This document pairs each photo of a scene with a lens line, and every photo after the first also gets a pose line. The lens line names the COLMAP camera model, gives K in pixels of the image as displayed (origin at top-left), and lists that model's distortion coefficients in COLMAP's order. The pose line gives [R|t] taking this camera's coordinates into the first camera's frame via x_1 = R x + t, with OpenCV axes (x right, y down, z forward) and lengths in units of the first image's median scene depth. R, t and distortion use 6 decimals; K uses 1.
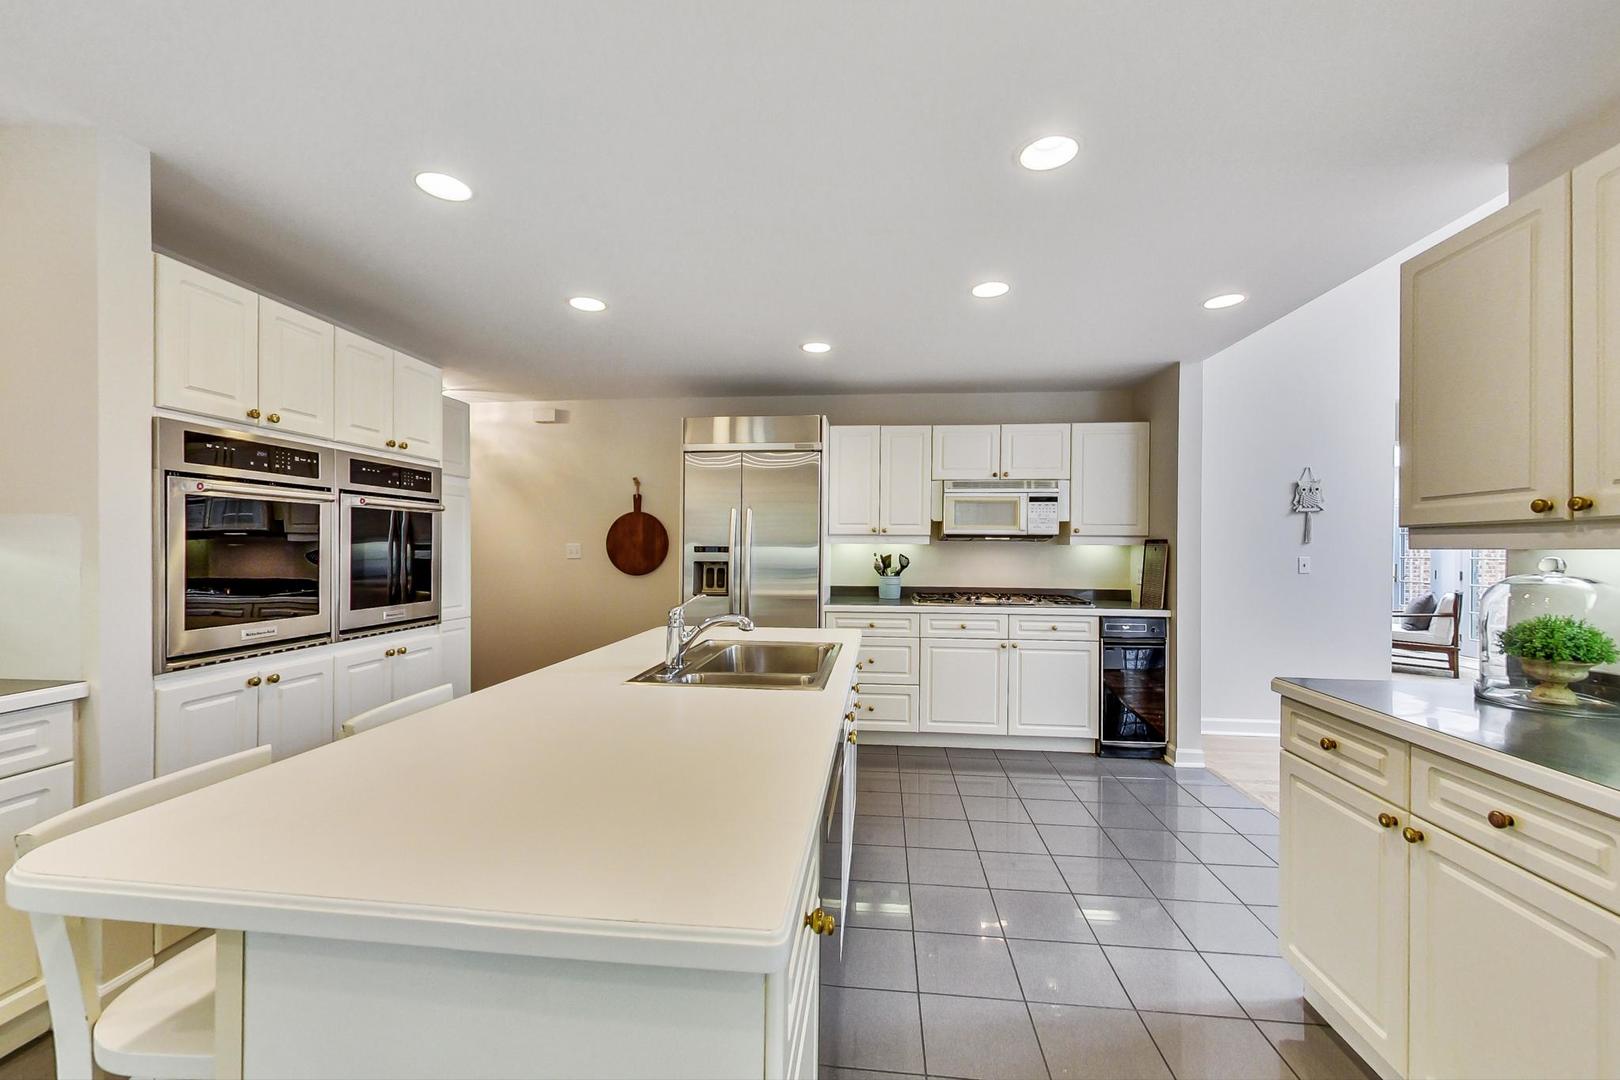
lens RADIAL K [[627.8, 0, 805.0], [0, 627.8, 545.1], [0, 0, 1]] dist [0.010082, -0.000948]
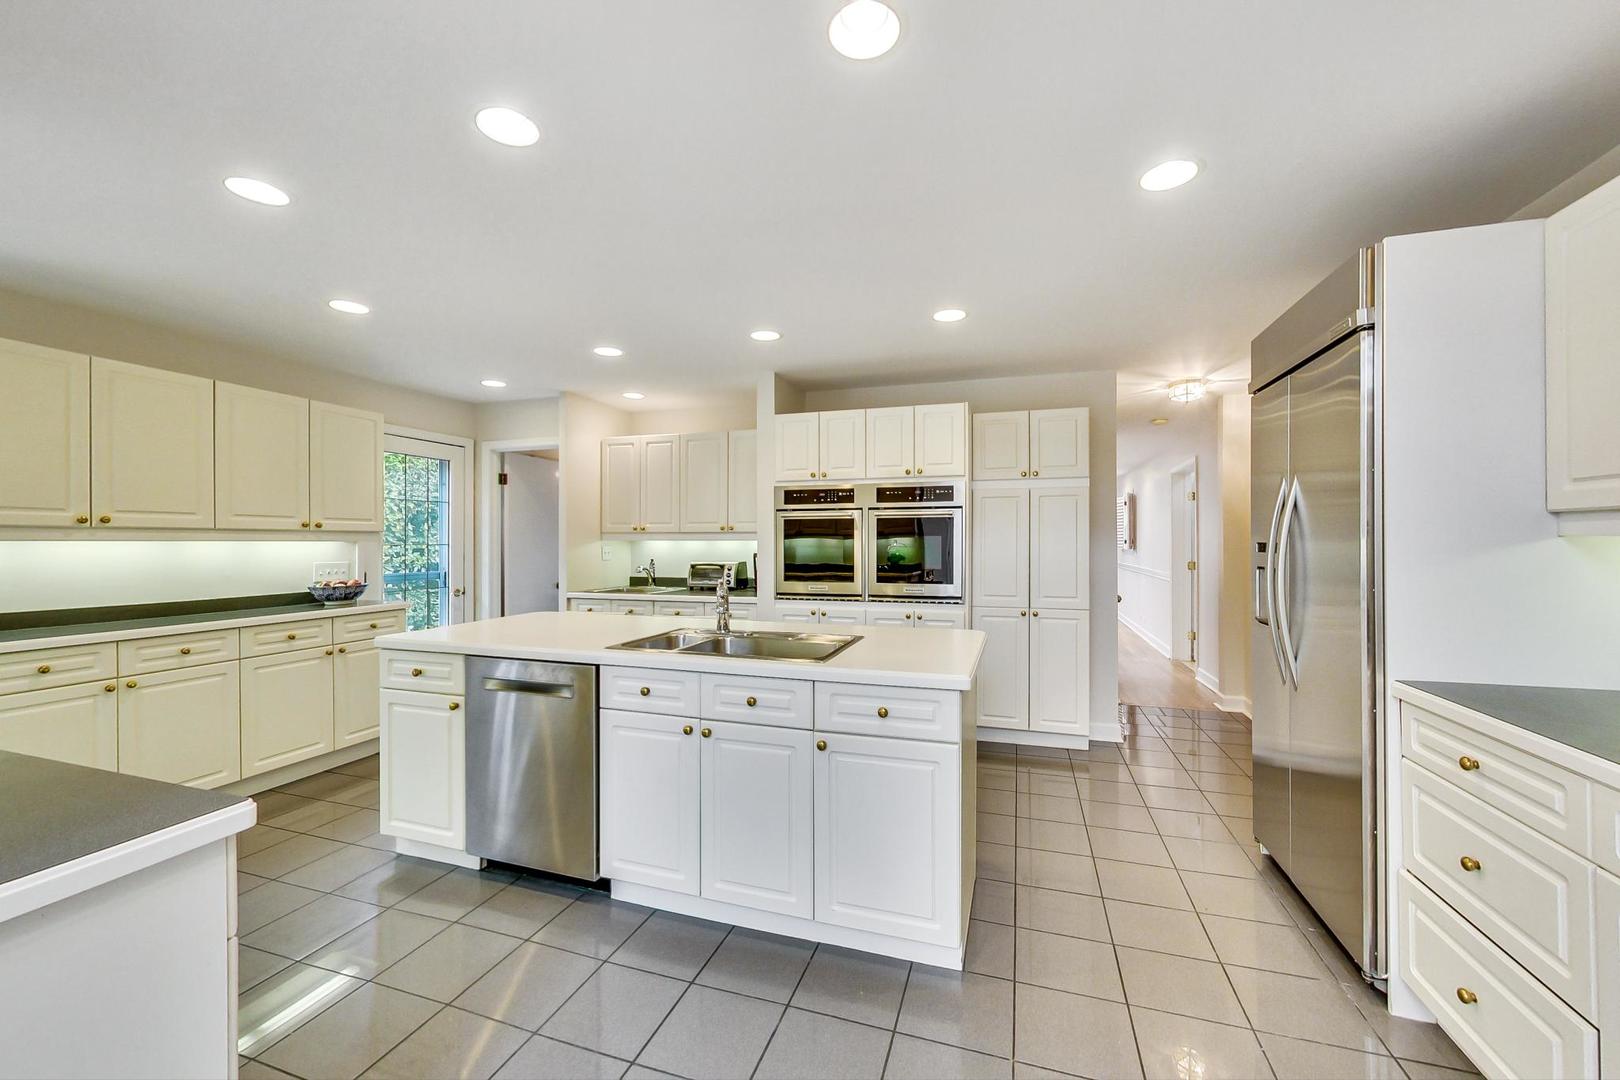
lens RADIAL K [[627.8, 0, 806.5], [0, 627.8, 543.2], [0, 0, 1]] dist [0.010082, -0.000948]
pose [[-0.171919, -0.004343, -0.985102, 0.914107], [0.001949, 0.999987, -0.004749, 0.010203], [0.985109, -0.002736, -0.171908, 1.158072]]
